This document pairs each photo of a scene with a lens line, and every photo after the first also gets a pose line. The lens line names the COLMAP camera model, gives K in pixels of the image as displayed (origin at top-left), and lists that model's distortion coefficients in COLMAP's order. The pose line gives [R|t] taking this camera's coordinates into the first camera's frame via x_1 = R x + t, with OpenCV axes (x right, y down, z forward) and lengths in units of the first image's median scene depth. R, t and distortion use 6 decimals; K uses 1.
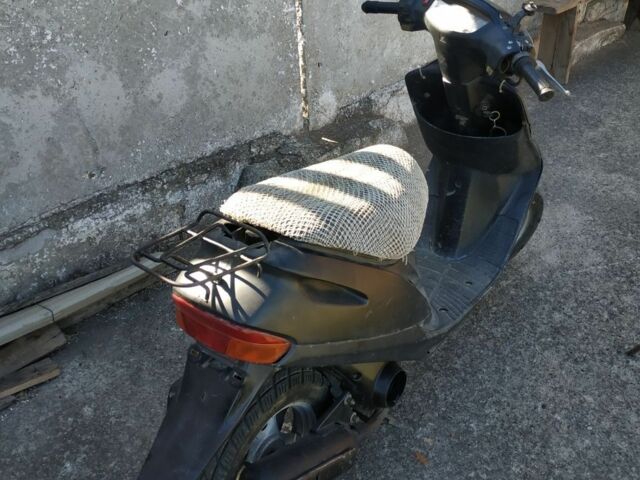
lens RADIAL K [[608.5, 0, 322.3], [0, 608.5, 241.6], [0, 0, 1]] dist [0.074924, -0.153343]
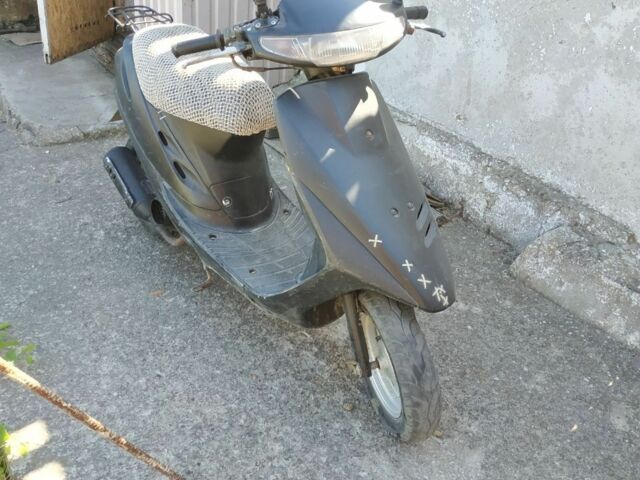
lens RADIAL K [[608.5, 0, 322.3], [0, 608.5, 241.6], [0, 0, 1]] dist [0.074924, -0.153343]
pose [[-0.188008, 0.531660, -0.825827, 0.808696], [-0.589361, 0.611549, 0.527884, -0.440294], [0.785689, 0.585957, 0.198364, 0.694153]]
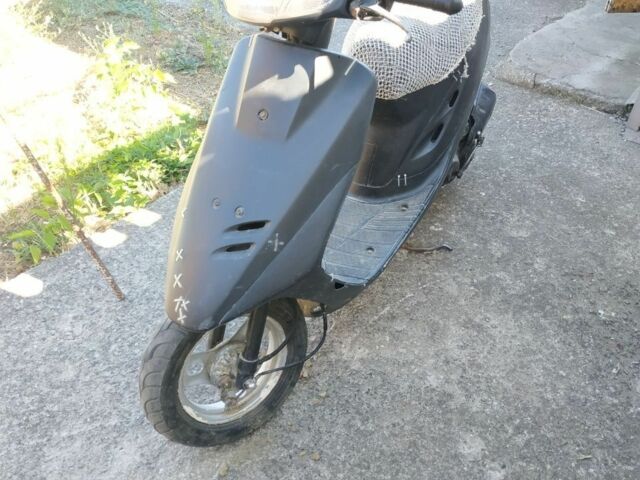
lens RADIAL K [[608.5, 0, 322.3], [0, 608.5, 241.6], [0, 0, 1]] dist [0.074924, -0.153343]
pose [[-0.991674, 0.107046, -0.071580, 0.207975], [-0.036159, 0.302023, 0.952615, -0.676707], [0.123592, 0.947272, -0.295637, 1.063301]]
